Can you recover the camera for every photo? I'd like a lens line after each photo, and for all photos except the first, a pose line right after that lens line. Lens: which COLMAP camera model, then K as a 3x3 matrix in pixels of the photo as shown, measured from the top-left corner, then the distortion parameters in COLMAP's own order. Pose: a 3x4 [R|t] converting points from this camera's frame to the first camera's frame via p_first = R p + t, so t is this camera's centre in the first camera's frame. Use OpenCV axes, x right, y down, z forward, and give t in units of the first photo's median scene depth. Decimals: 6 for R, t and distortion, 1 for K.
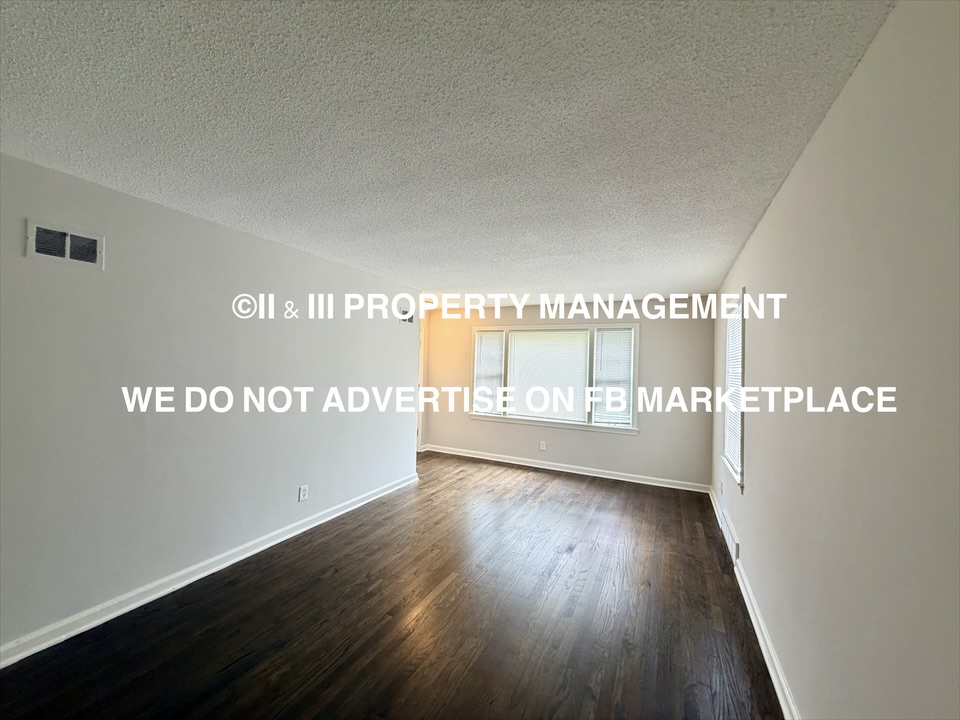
lens RADIAL K [[387.9, 0, 477.0], [0, 387.9, 359.4], [0, 0, 1]] dist [0.009617, -0.000151]
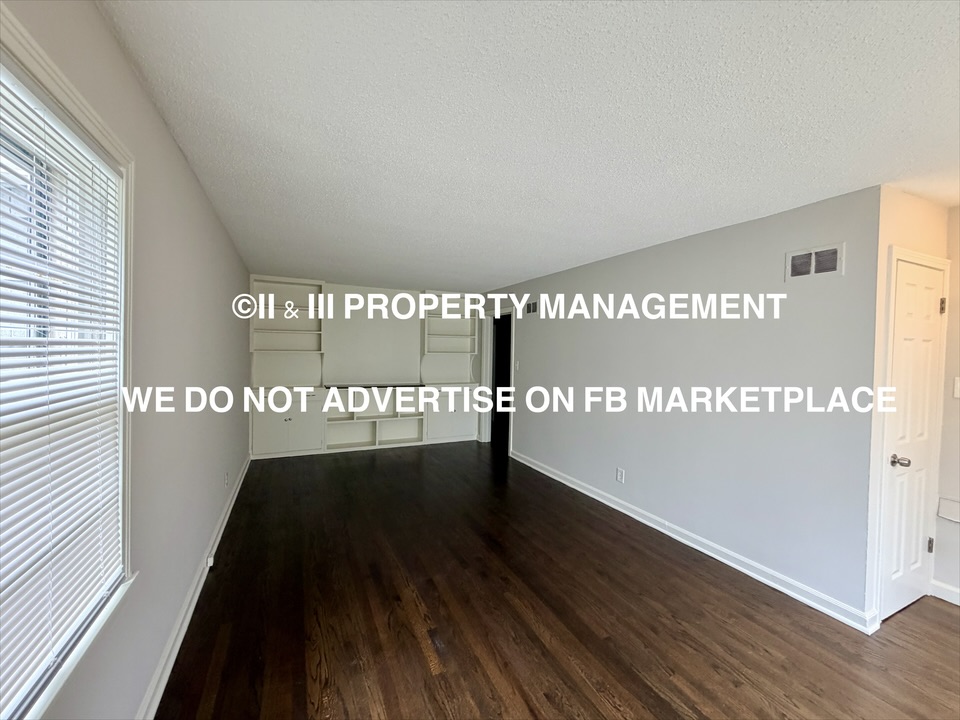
lens RADIAL K [[387.9, 0, 477.7], [0, 387.9, 354.4], [0, 0, 1]] dist [0.009617, -0.000151]
pose [[-0.607142, -0.026613, -0.794147, 0.572736], [-0.031706, 0.999454, -0.009253, 0.025157], [0.793960, 0.019561, -0.607655, 1.144363]]
